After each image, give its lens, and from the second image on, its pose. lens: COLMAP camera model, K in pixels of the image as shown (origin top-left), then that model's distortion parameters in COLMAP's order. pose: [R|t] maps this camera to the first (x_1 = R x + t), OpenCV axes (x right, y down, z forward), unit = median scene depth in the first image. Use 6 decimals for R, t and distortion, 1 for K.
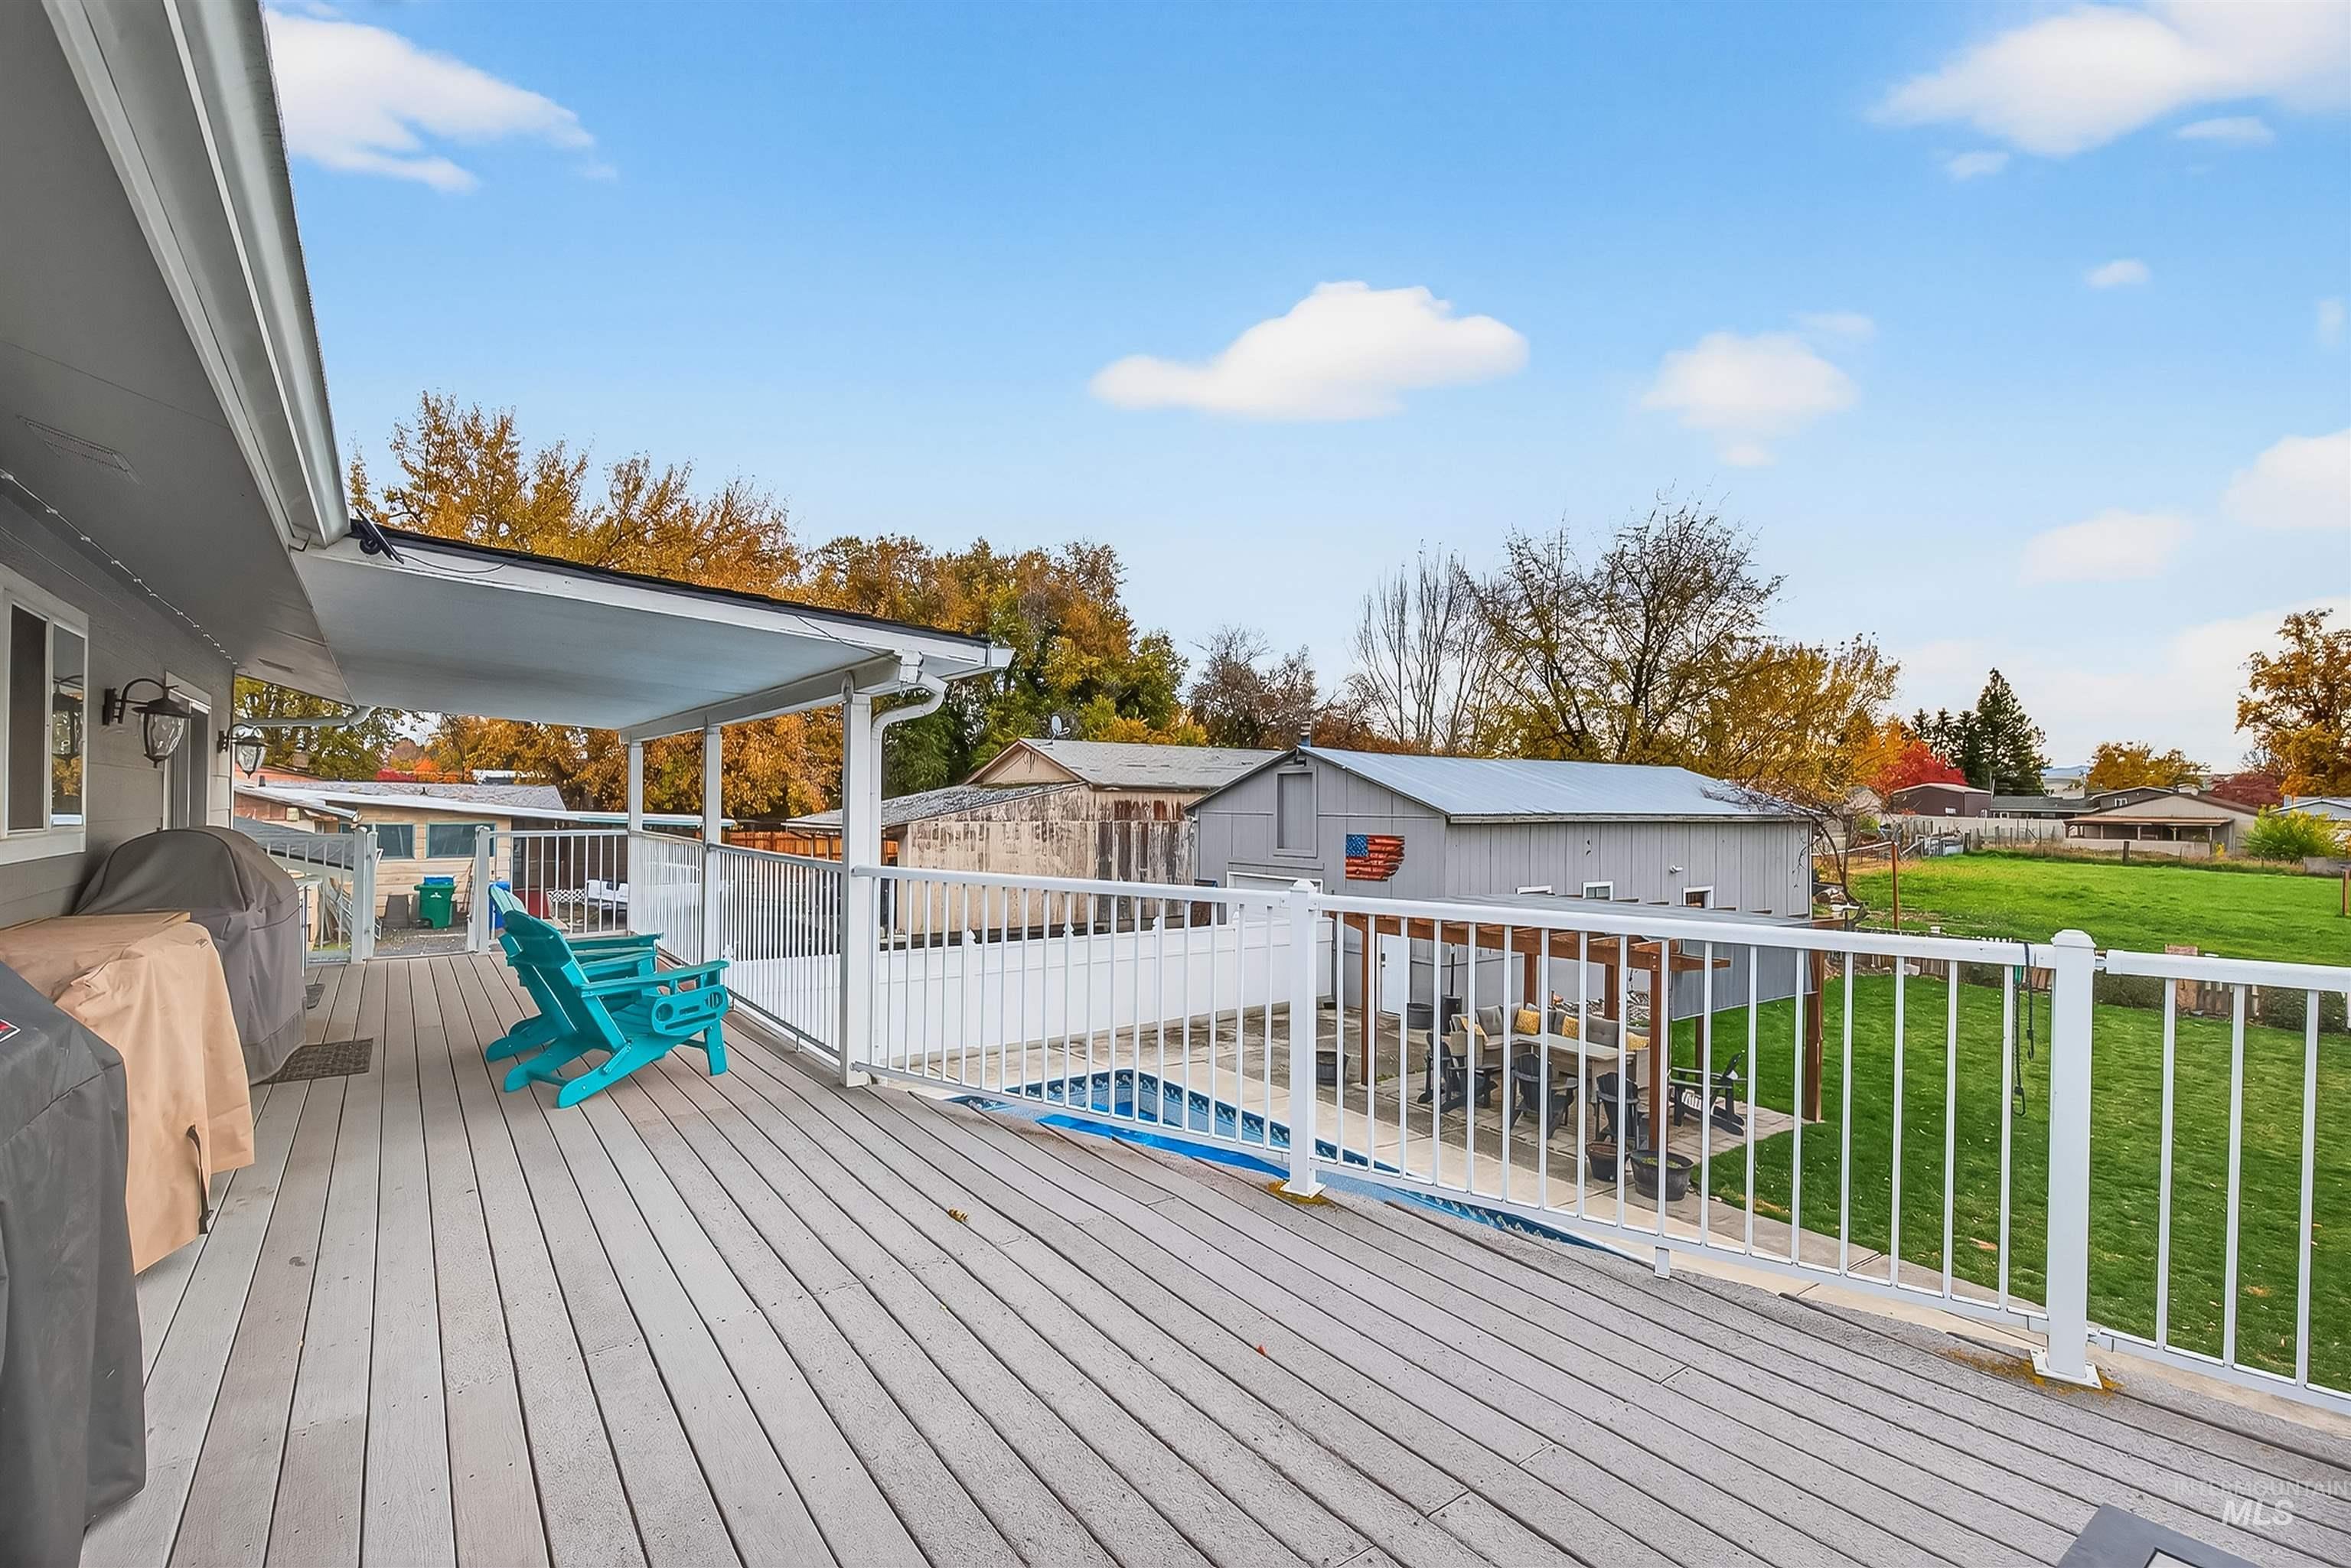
lens RADIAL K [[1071.5, 0, 1186.5], [0, 1071.5, 788.9], [0, 0, 1]] dist [0.001271, -0.000673]
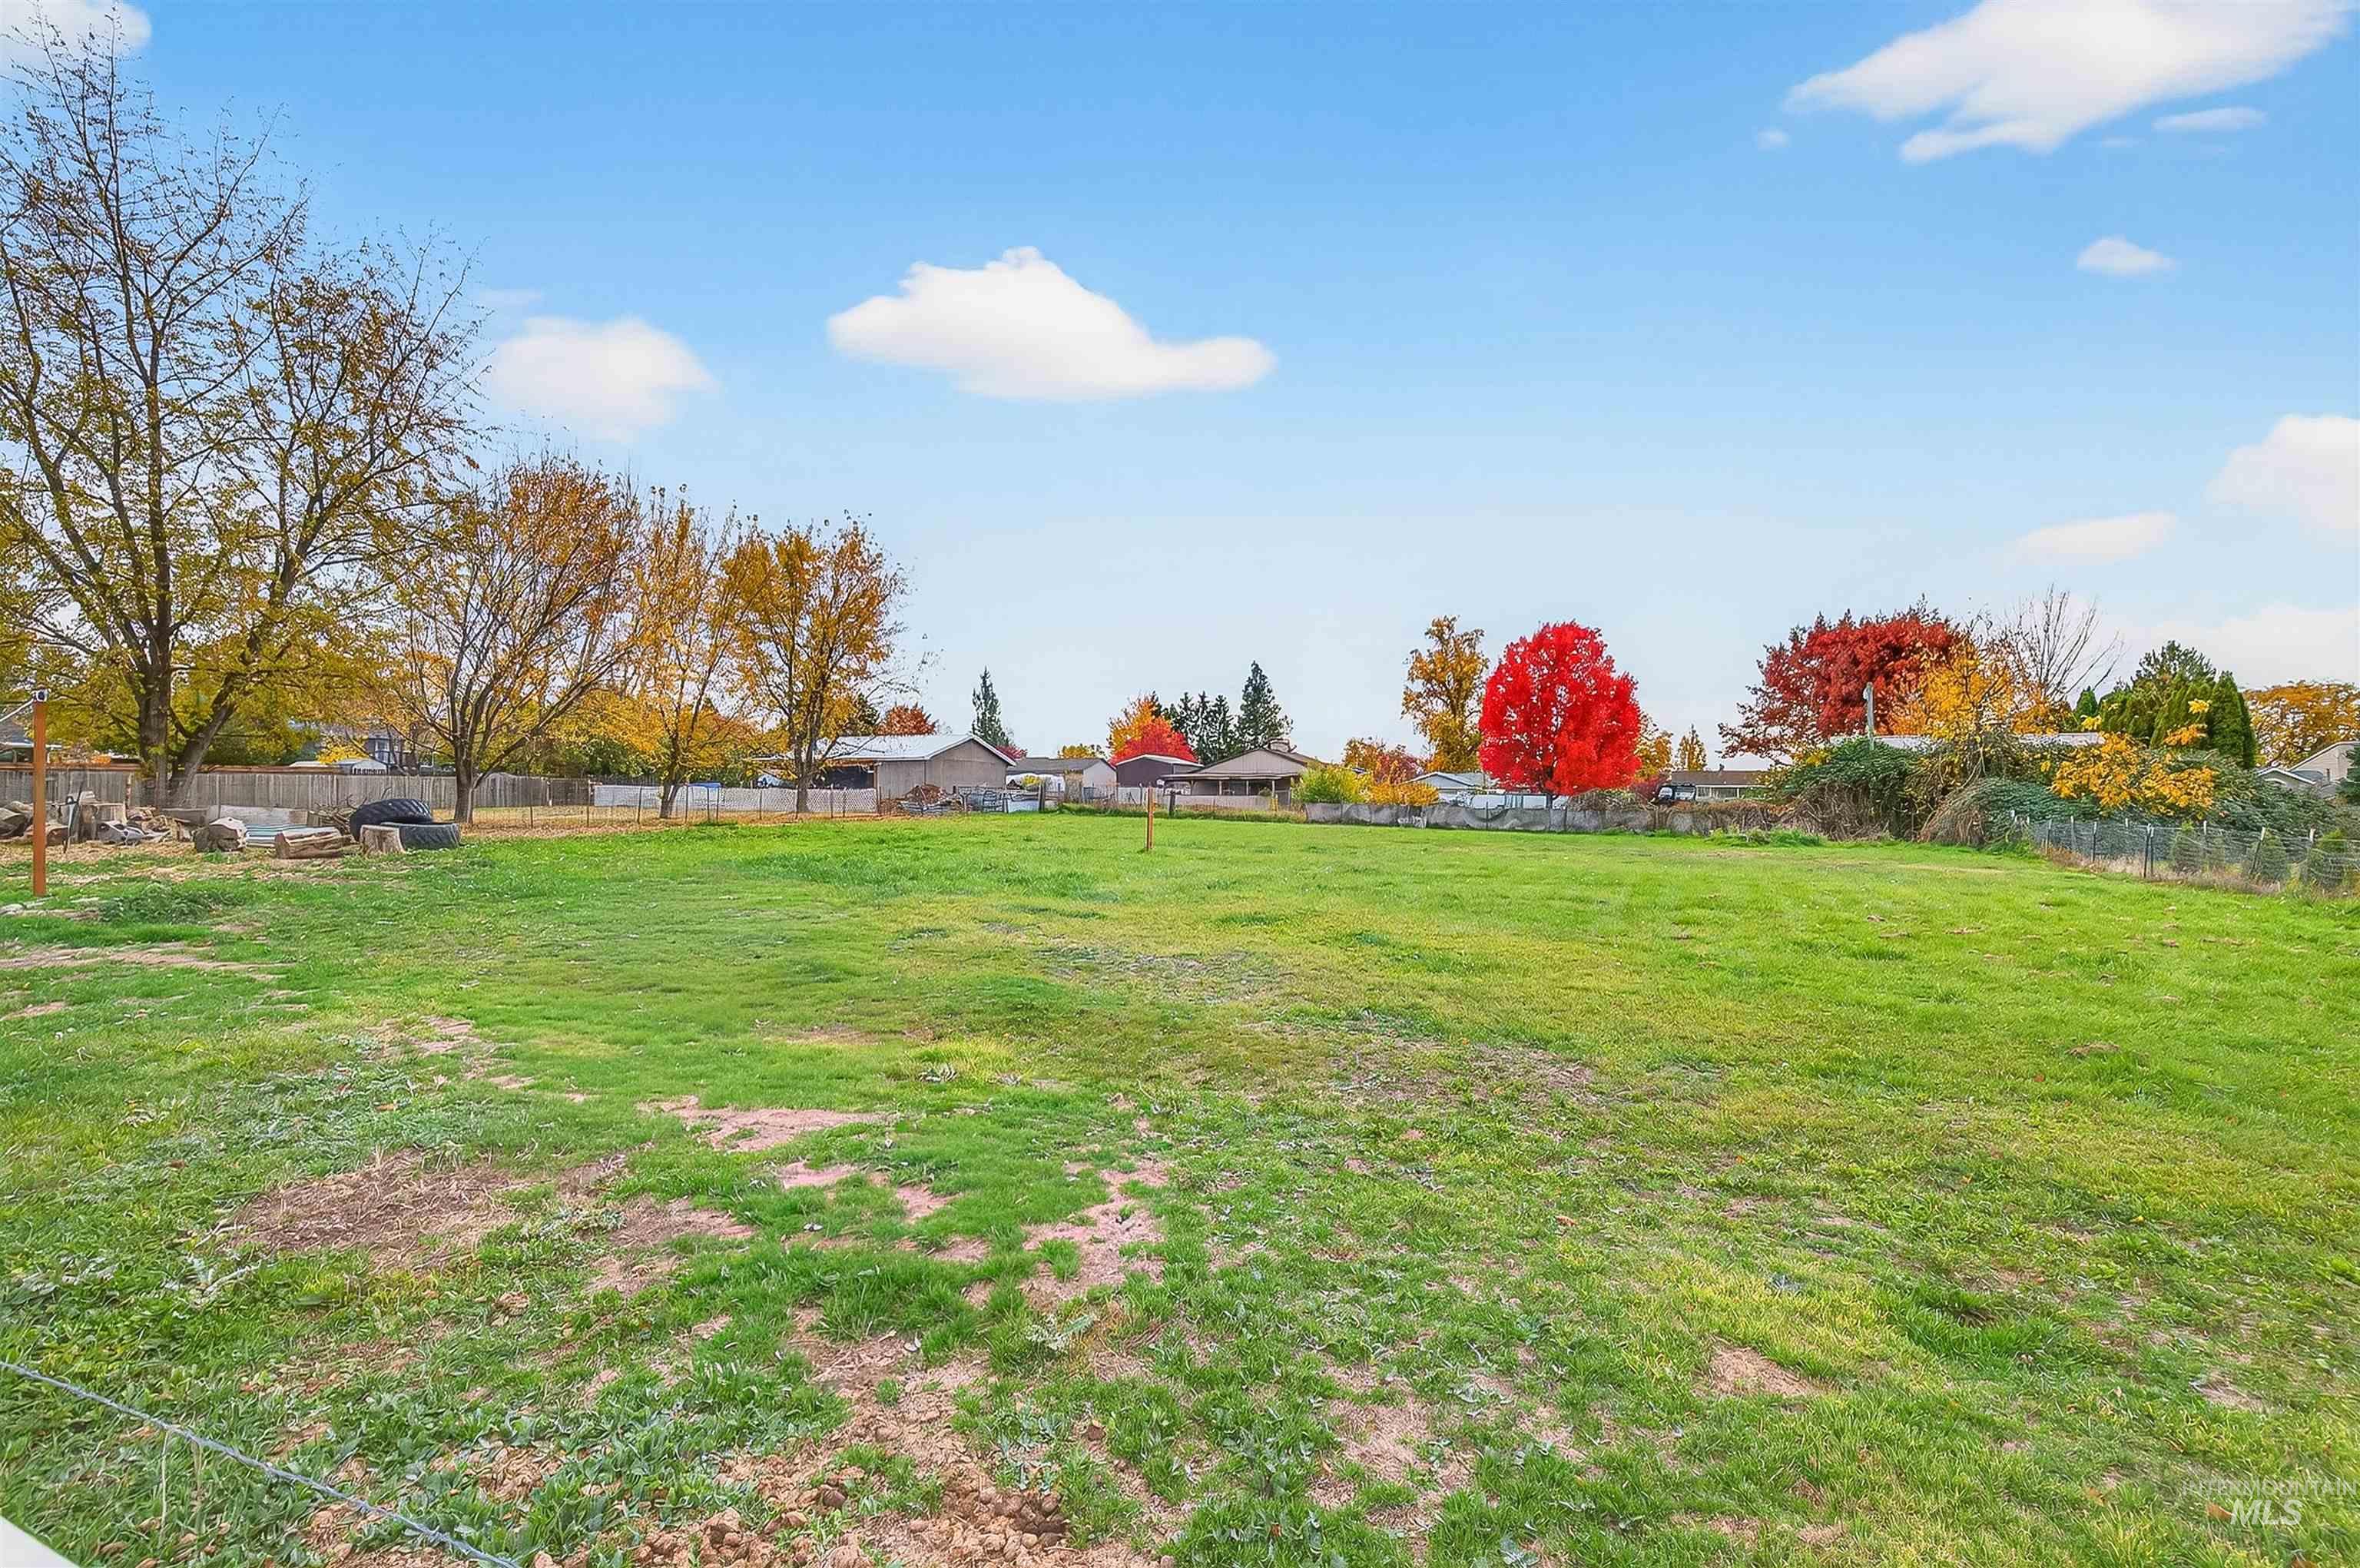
lens RADIAL K [[1075.6, 0, 1178.1], [0, 1075.6, 797.8], [0, 0, 1]] dist [0.001271, -0.000673]
pose [[0.877194, -0.000925, 0.480134, 0.467698], [-0.004460, 0.999939, 0.010075, 0.047047], [-0.480115, -0.010979, 0.877137, 0.221755]]
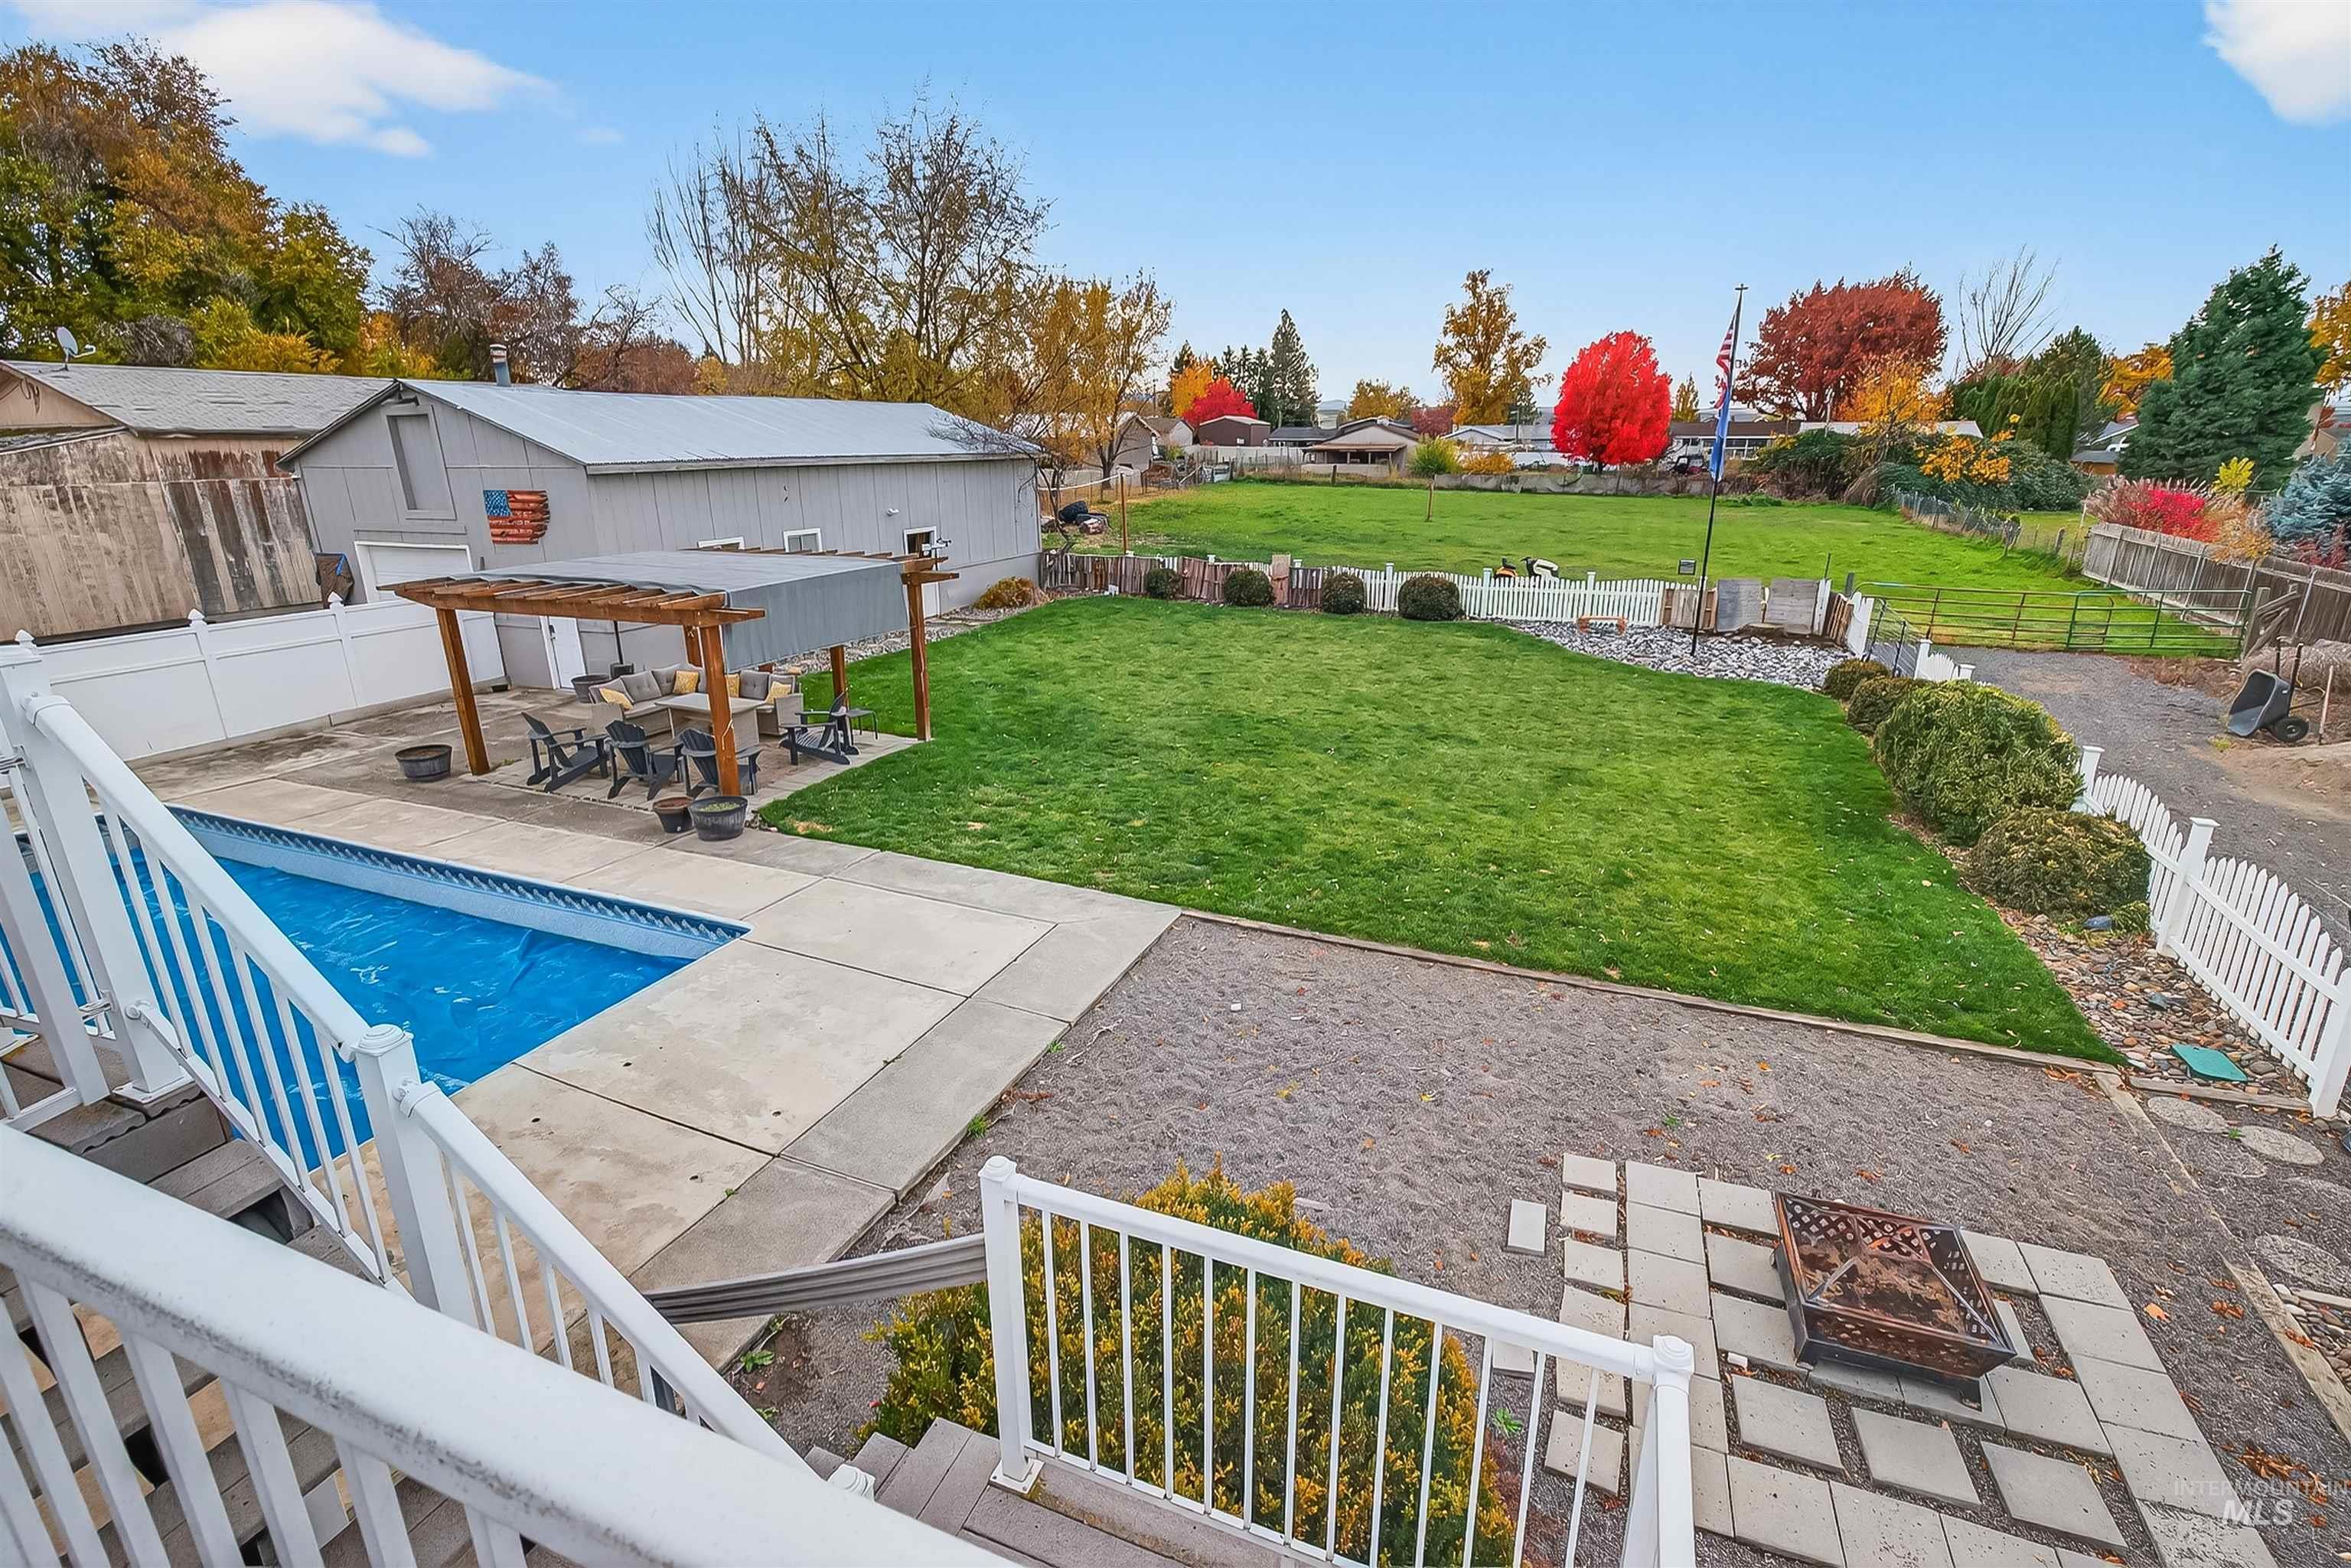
lens RADIAL K [[1071.5, 0, 1186.1], [0, 1071.5, 790.1], [0, 0, 1]] dist [0.001271, -0.000673]
pose [[0.855496, -0.175693, 0.487091, 0.061228], [0.008636, 0.945388, 0.325832, -0.001960], [-0.517737, -0.274542, 0.810293, -0.019729]]
